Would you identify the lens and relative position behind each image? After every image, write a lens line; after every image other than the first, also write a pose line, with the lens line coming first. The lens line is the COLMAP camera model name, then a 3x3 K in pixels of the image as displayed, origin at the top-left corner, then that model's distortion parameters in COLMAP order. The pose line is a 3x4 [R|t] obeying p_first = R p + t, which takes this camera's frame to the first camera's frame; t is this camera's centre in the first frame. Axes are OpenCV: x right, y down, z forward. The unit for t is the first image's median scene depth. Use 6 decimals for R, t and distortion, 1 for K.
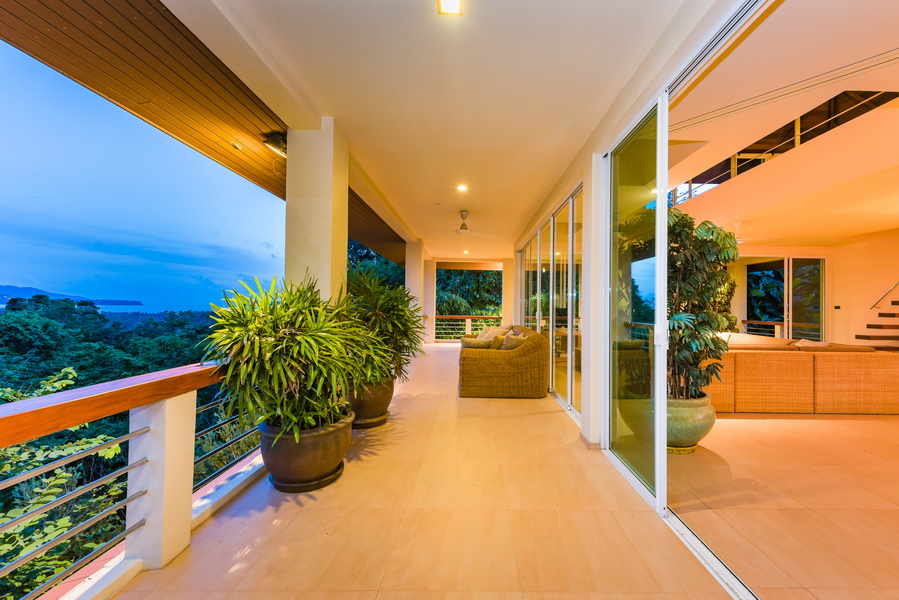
lens RADIAL K [[362.8, 0, 449.5], [0, 362.8, 300.0], [0, 0, 1]] dist [0.000103, -0.000114]
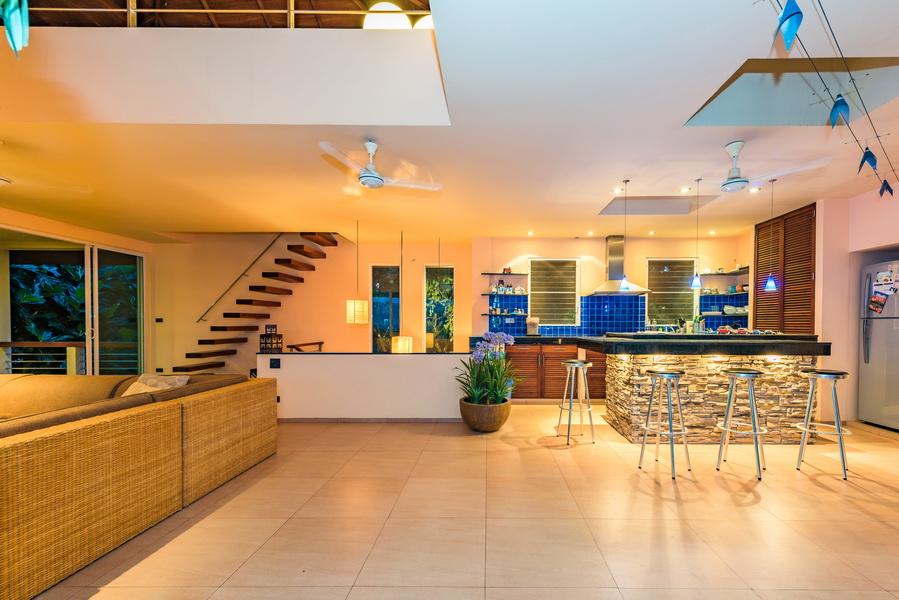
lens RADIAL K [[327.2, 0, 450.4], [0, 327.2, 329.2], [0, 0, 1]] dist [0.000703, -0.000007]
pose [[-0.056053, -0.030224, 0.997970, 0.231689], [-0.016814, 0.999429, 0.029324, 0.006287], [-0.998286, -0.015137, -0.056529, 0.296756]]
